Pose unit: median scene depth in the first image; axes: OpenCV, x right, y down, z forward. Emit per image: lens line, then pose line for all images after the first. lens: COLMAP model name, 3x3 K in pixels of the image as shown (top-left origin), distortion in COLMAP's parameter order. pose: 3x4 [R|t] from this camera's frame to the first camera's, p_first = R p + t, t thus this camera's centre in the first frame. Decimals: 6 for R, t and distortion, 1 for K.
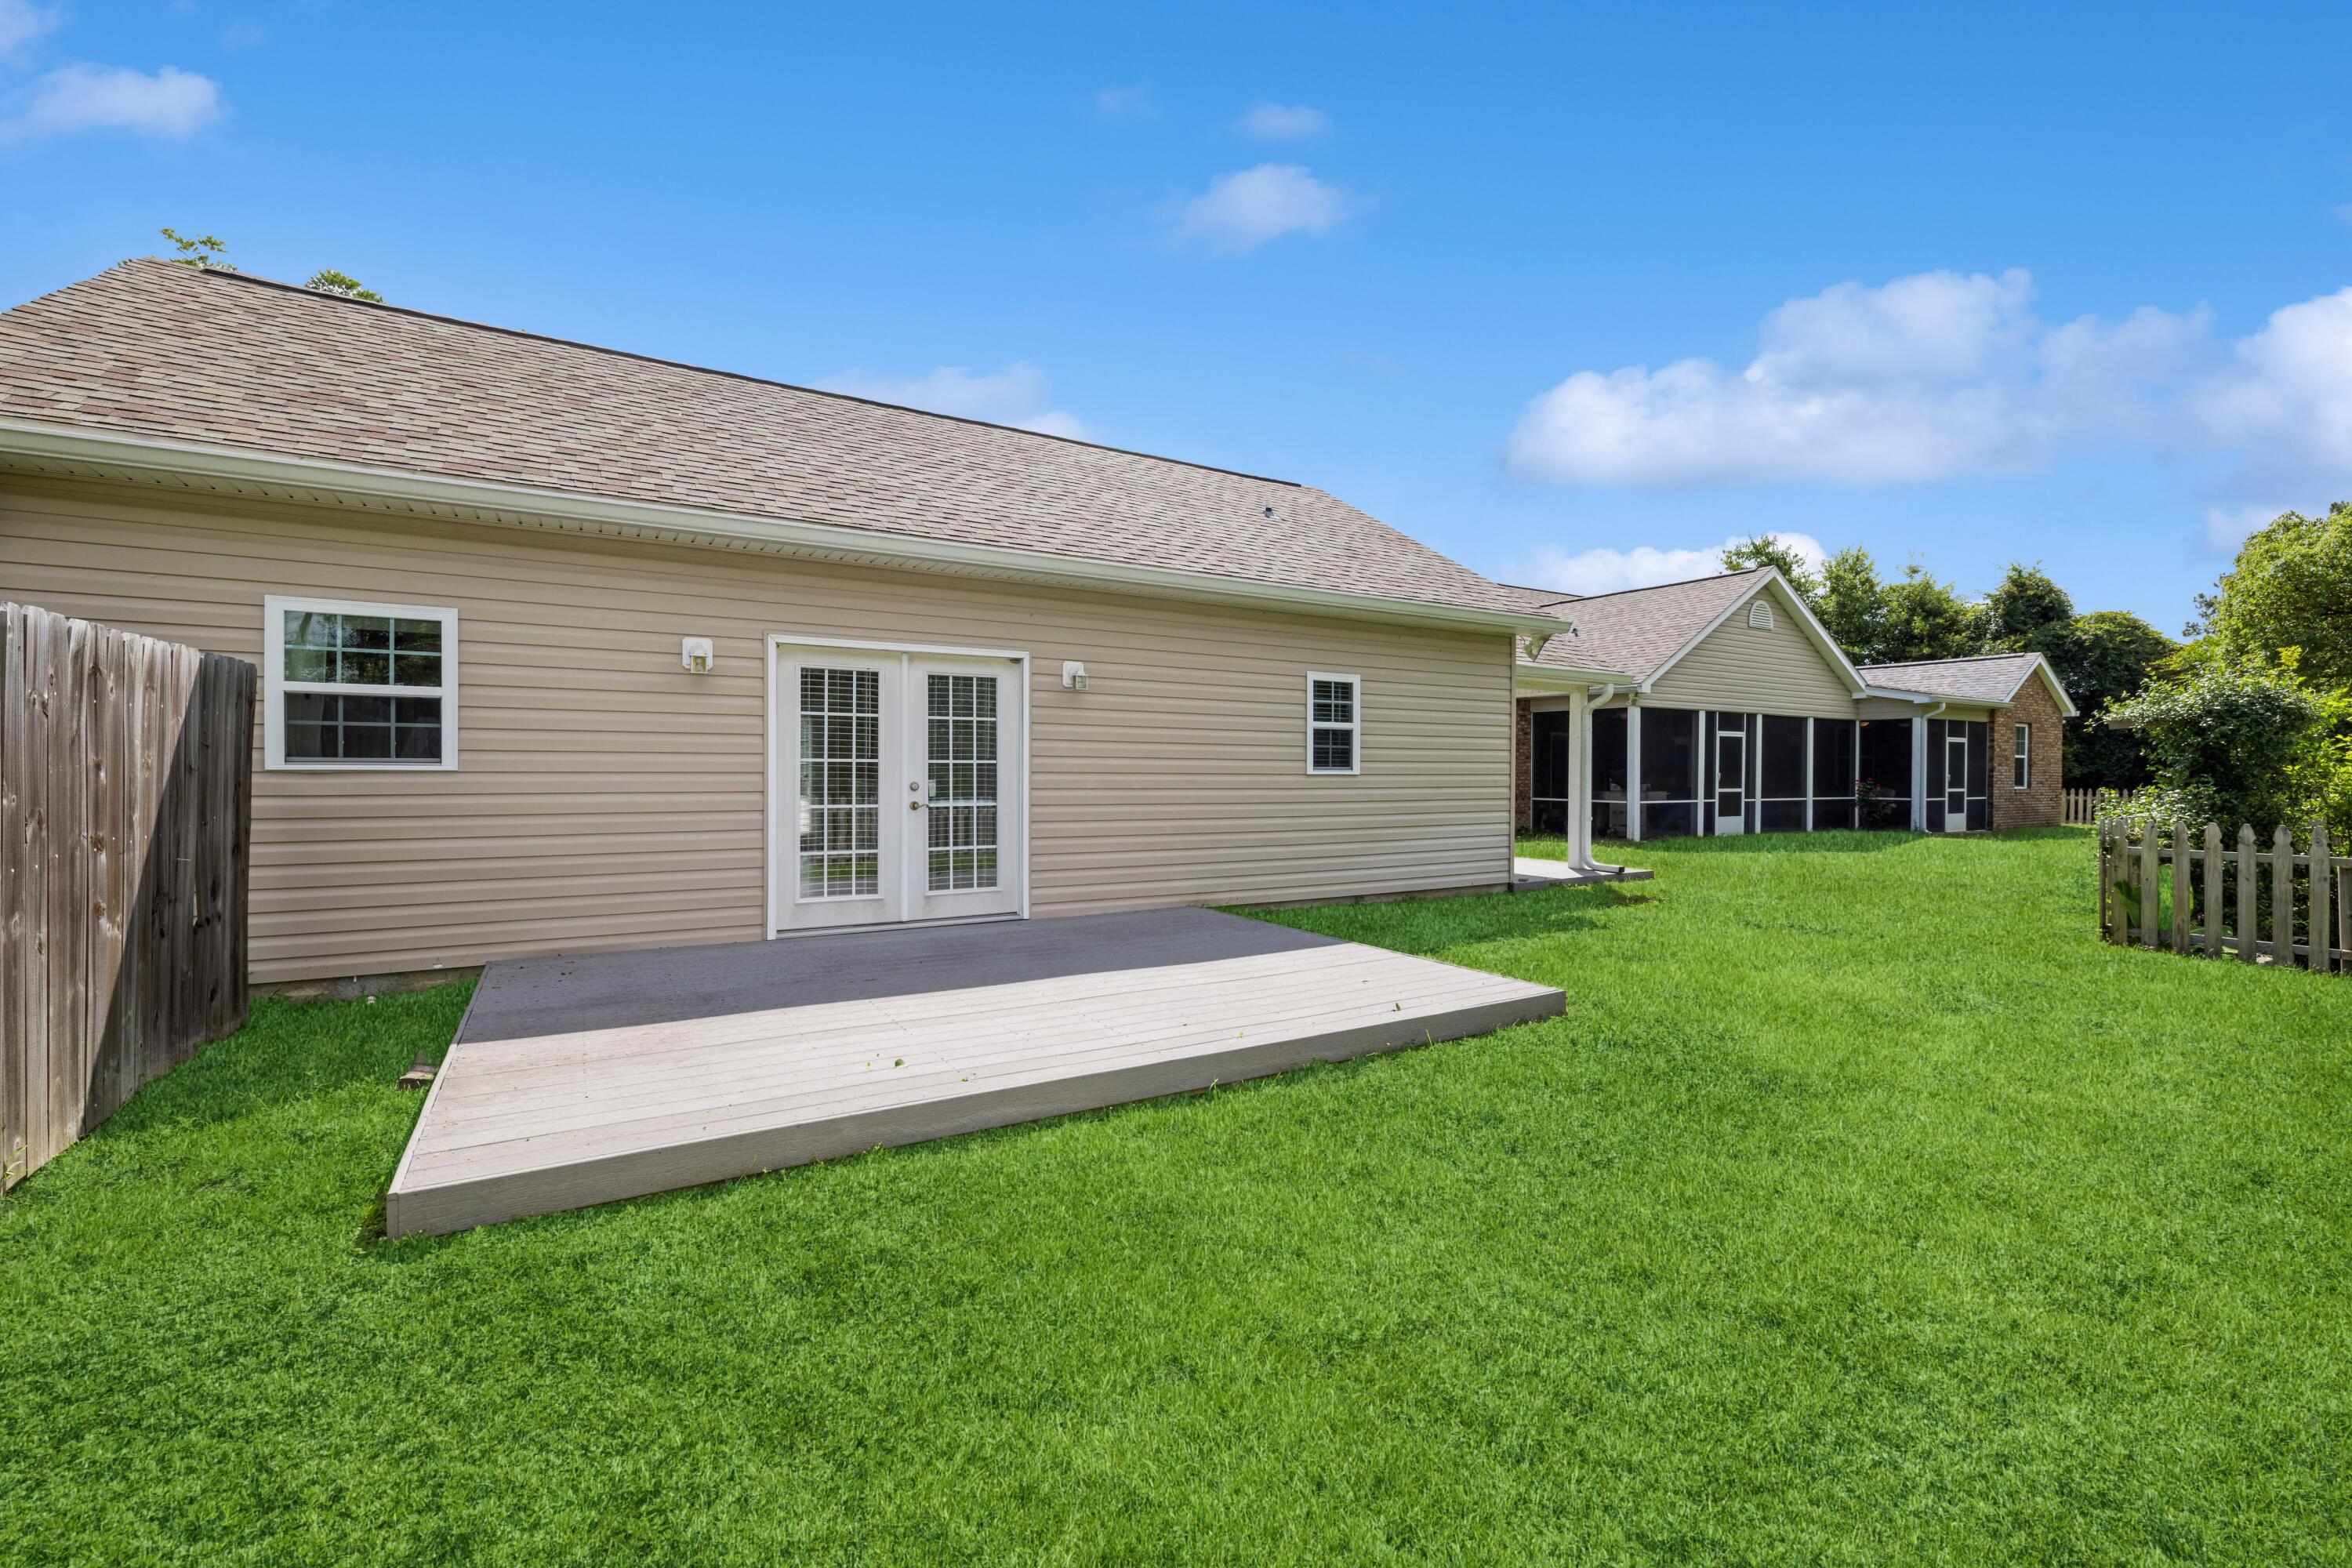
lens RADIAL K [[981.8, 0, 1176.9], [0, 981.8, 768.5], [0, 0, 1]] dist [0.000289, 0.000045]
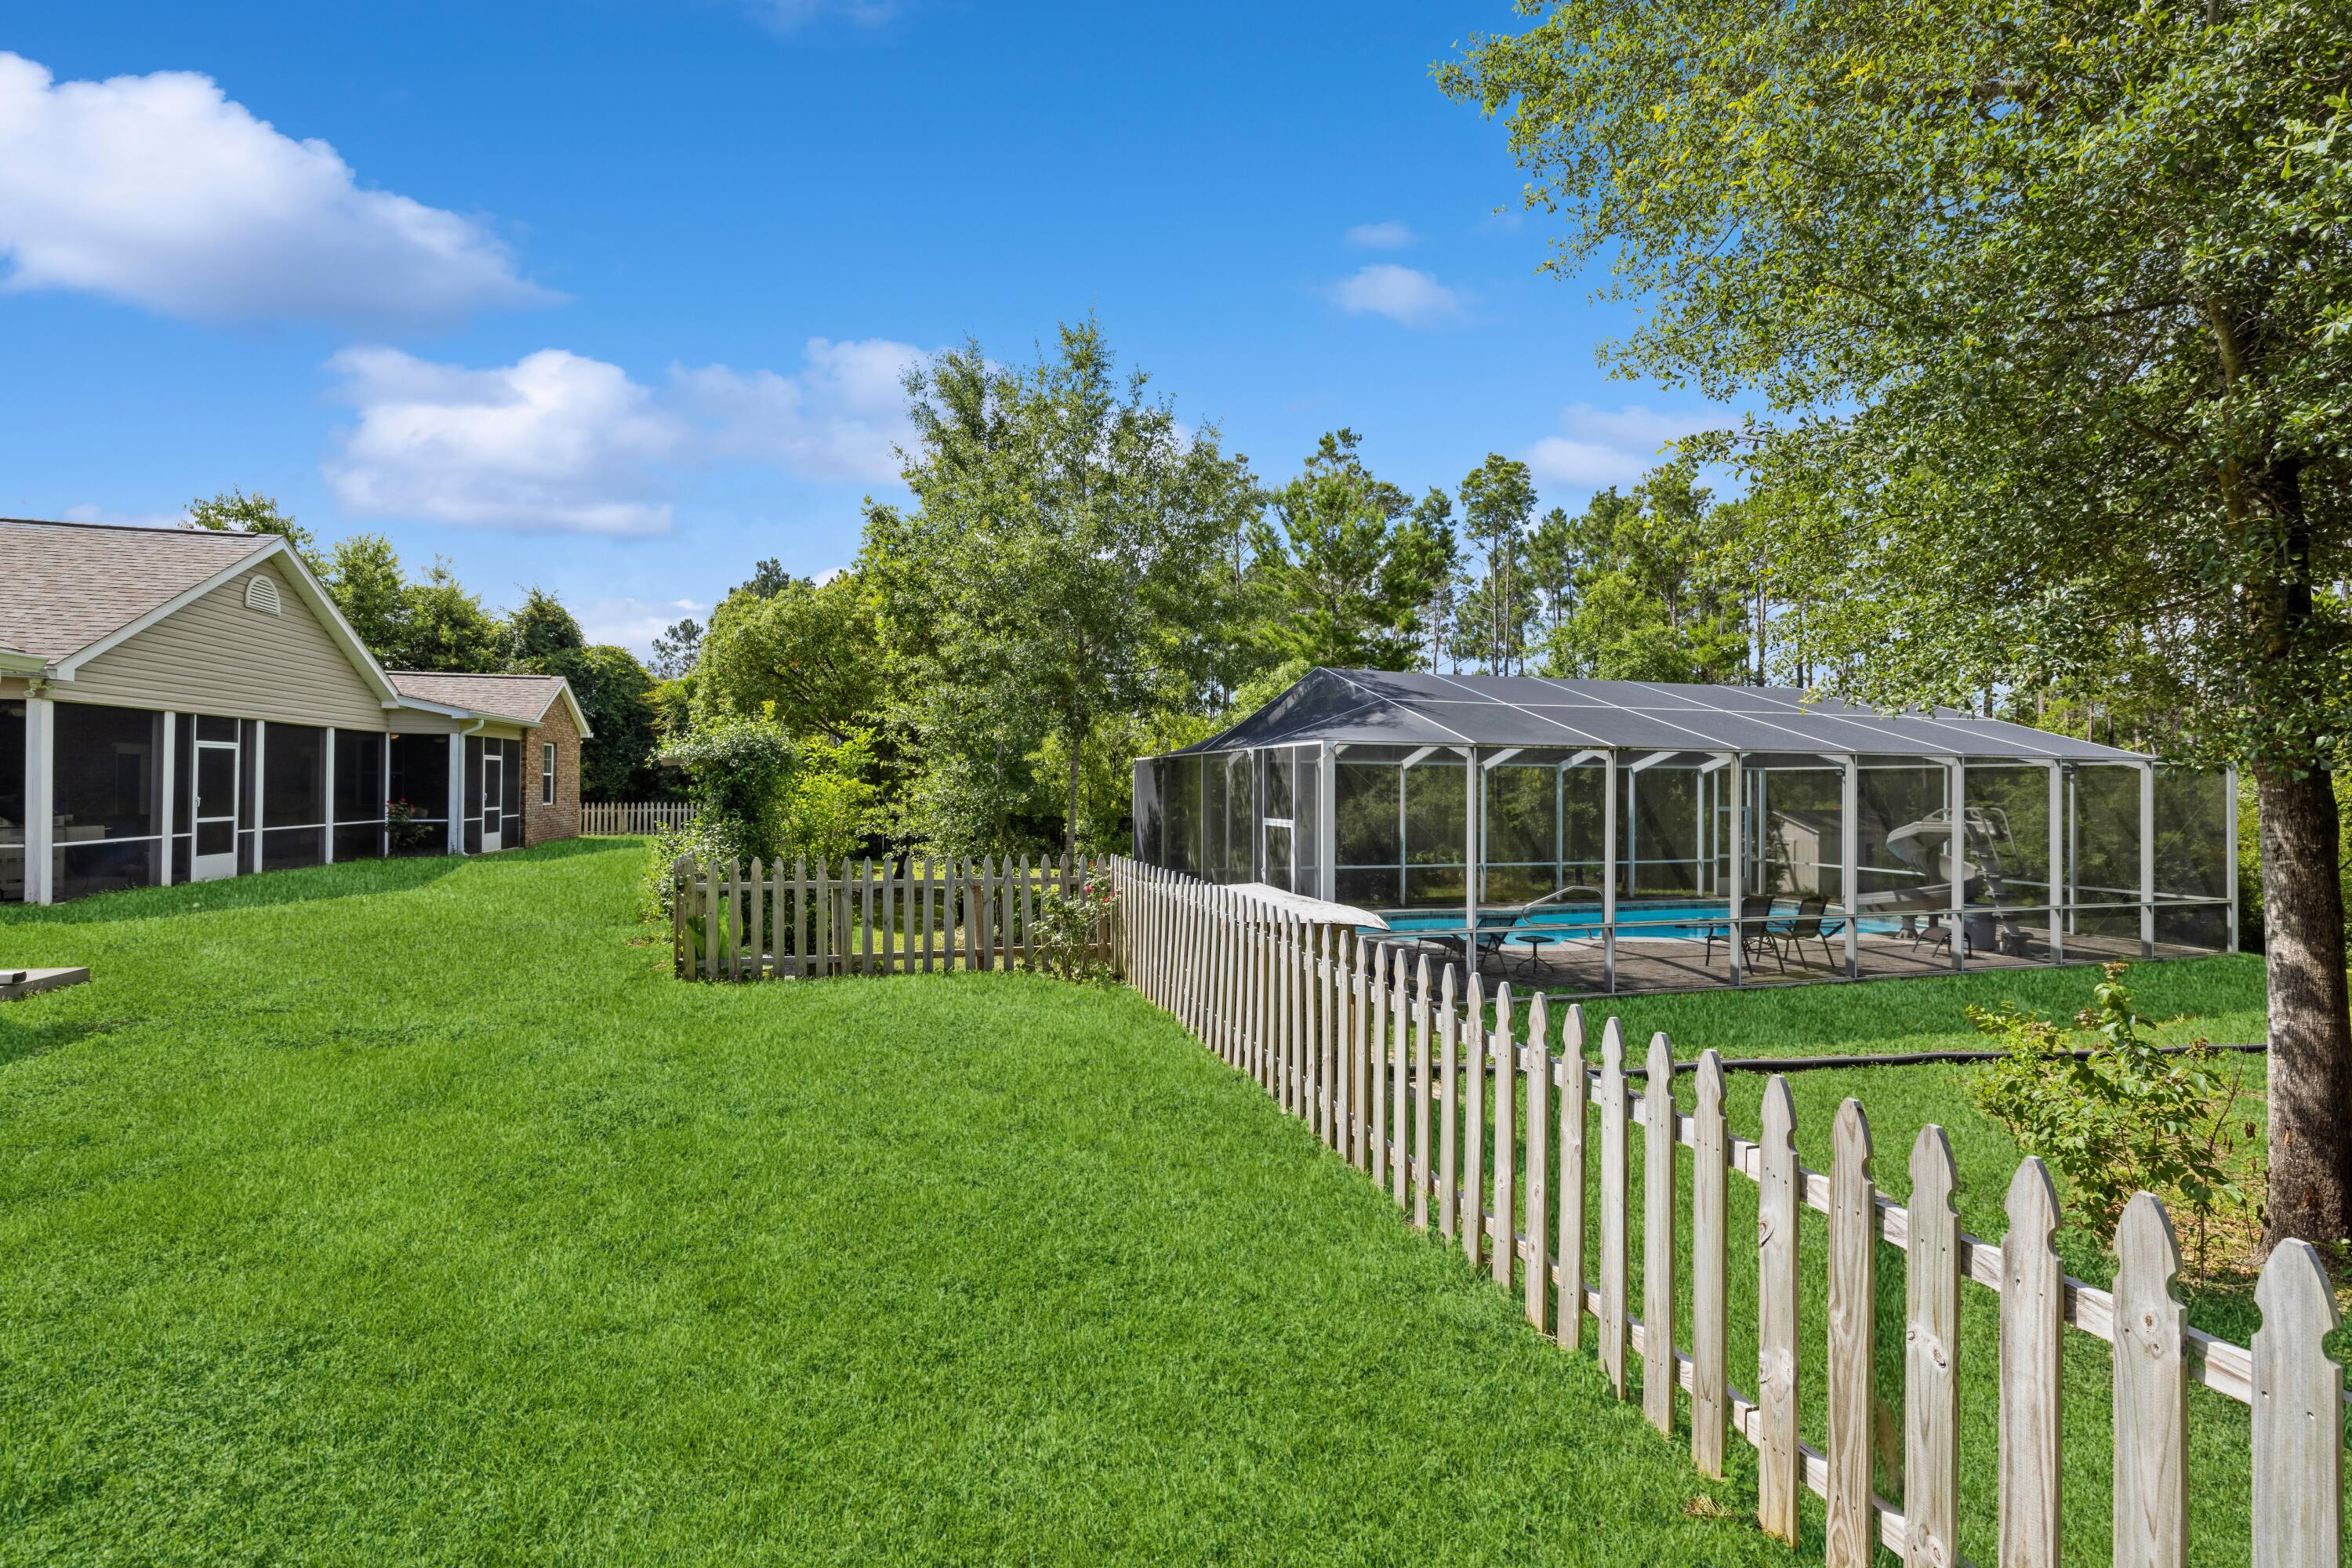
lens RADIAL K [[981.8, 0, 1172.0], [0, 981.8, 783.8], [0, 0, 1]] dist [0.000289, 0.000045]
pose [[0.270439, -0.002219, 0.962734, 0.033905], [-0.008142, 0.999956, 0.004592, -0.013765], [-0.962703, -0.009081, 0.270409, 0.083239]]
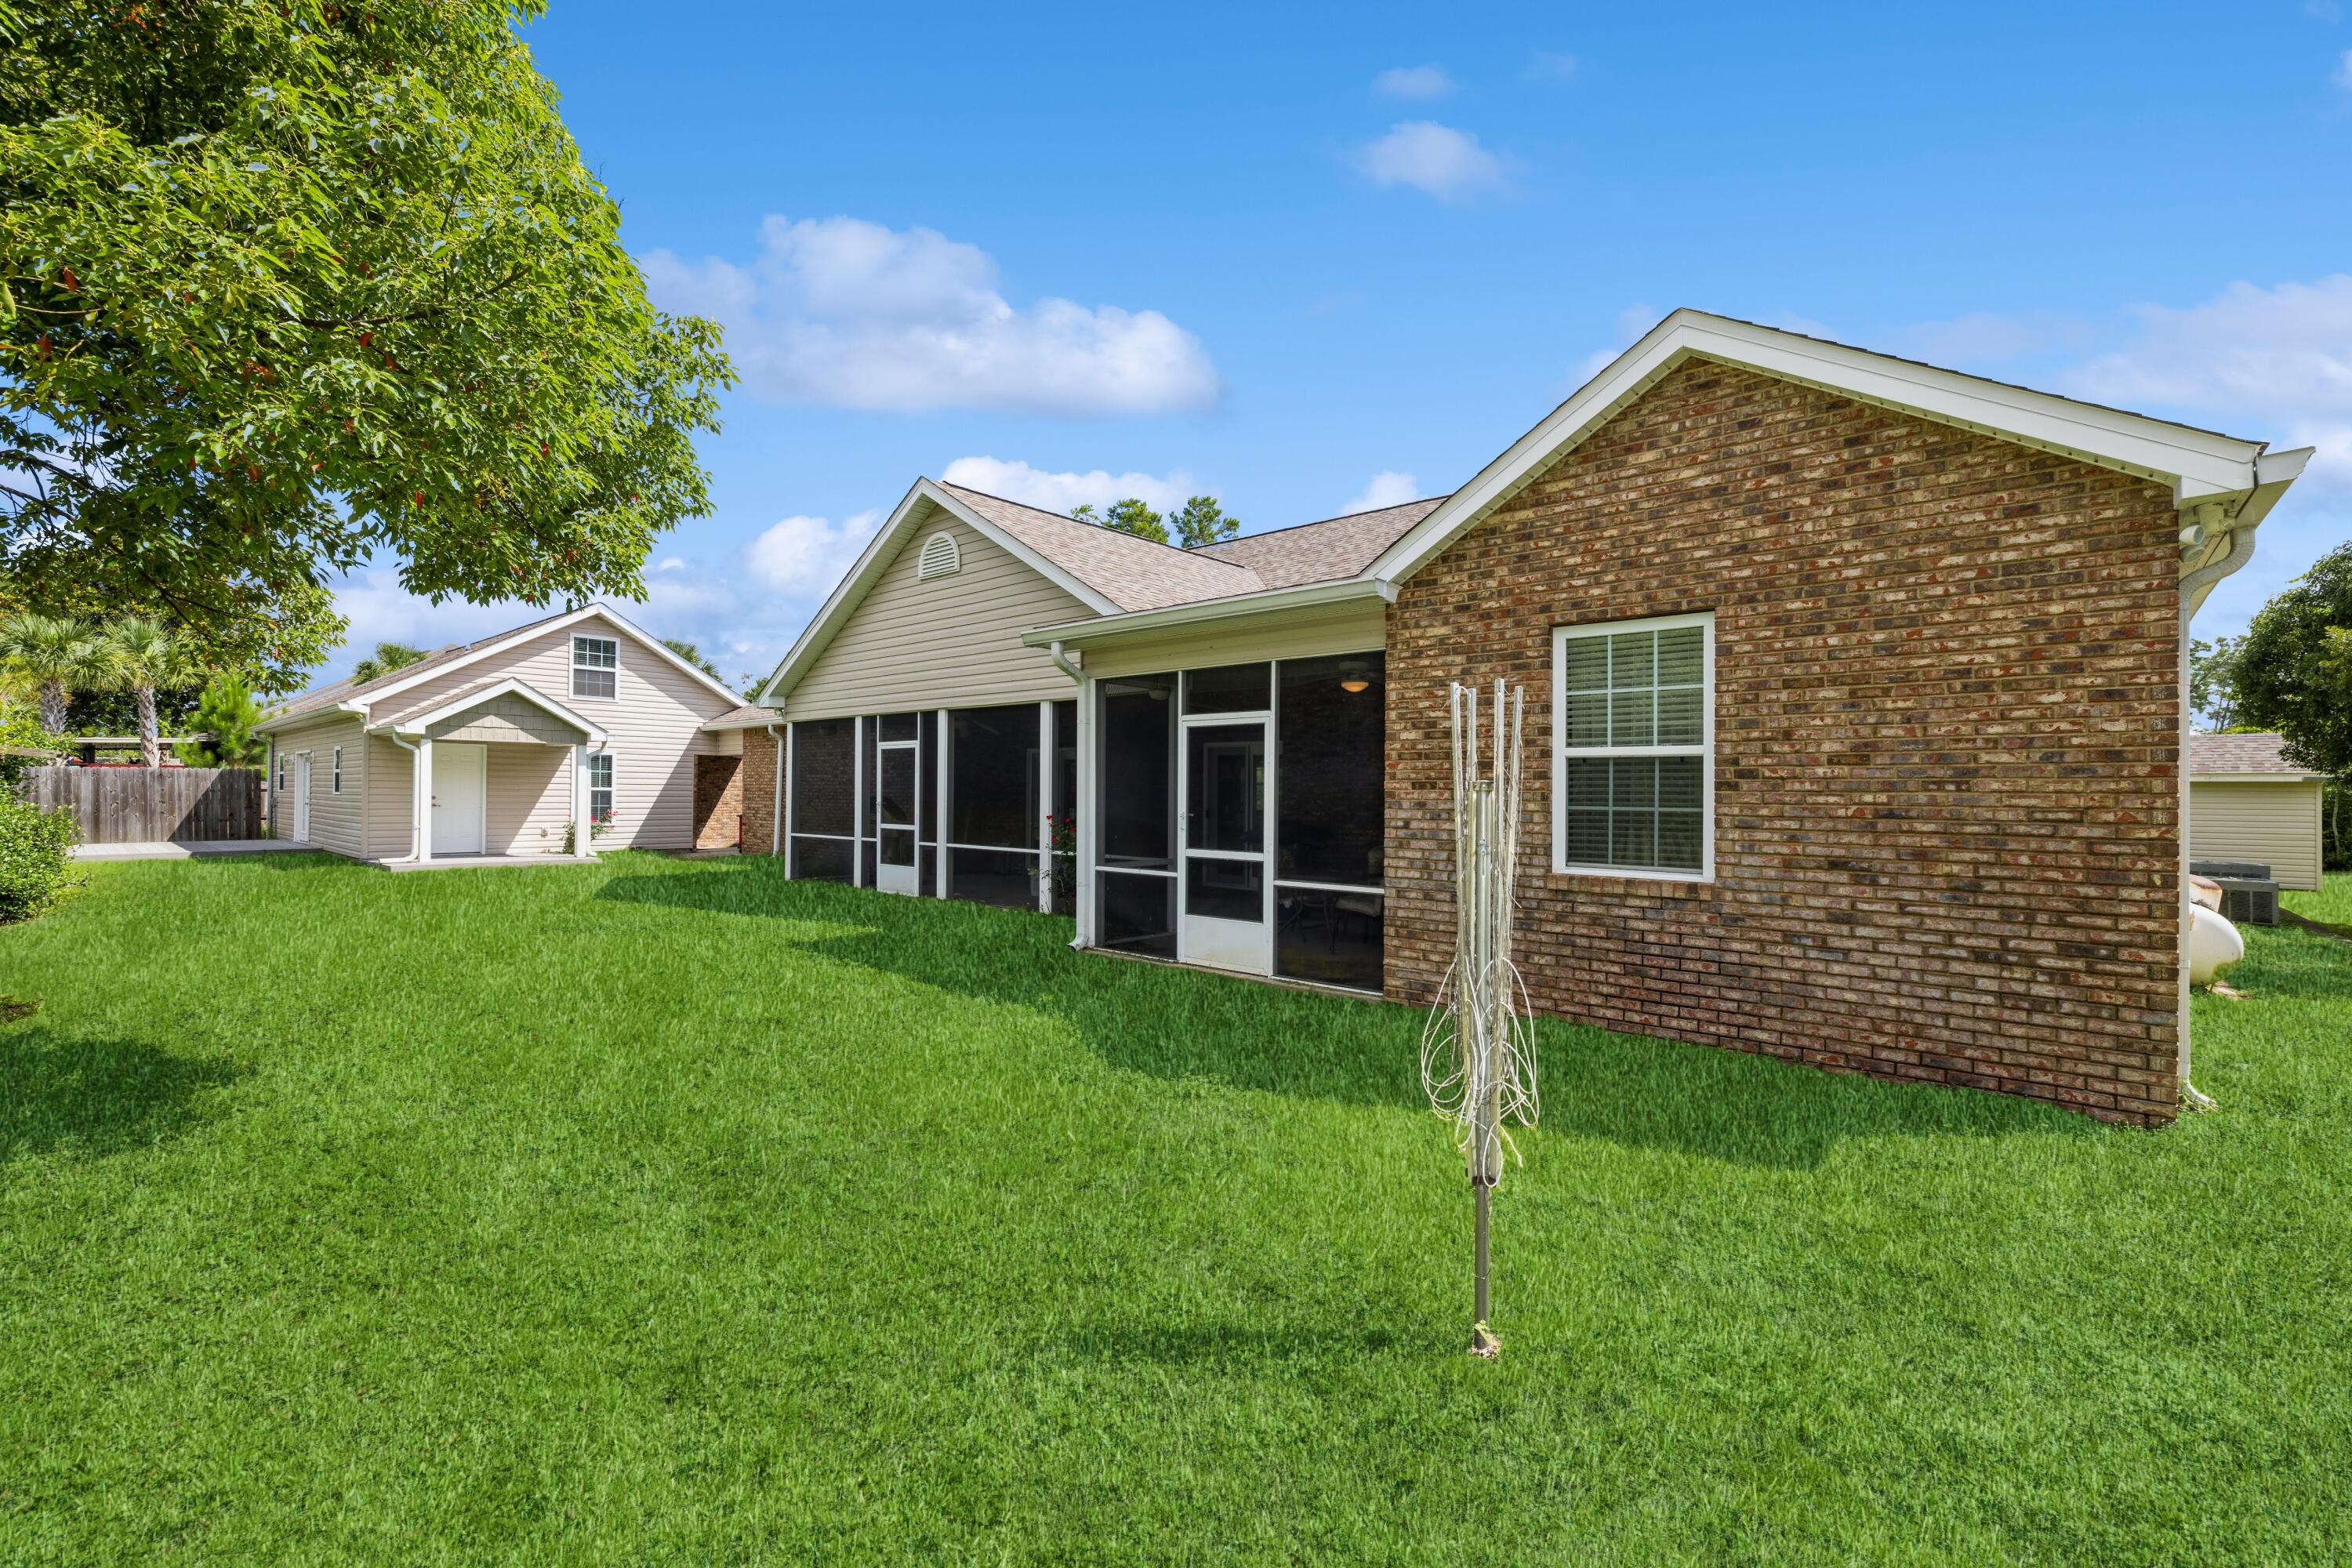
lens RADIAL K [[981.8, 0, 1171.5], [0, 981.8, 794.1], [0, 0, 1]] dist [0.000289, 0.000045]
pose [[0.335423, -0.008697, -0.942028, 1.176666], [-0.019115, 0.999689, -0.016036, 0.006114], [0.941874, 0.023386, 0.335152, 0.878419]]
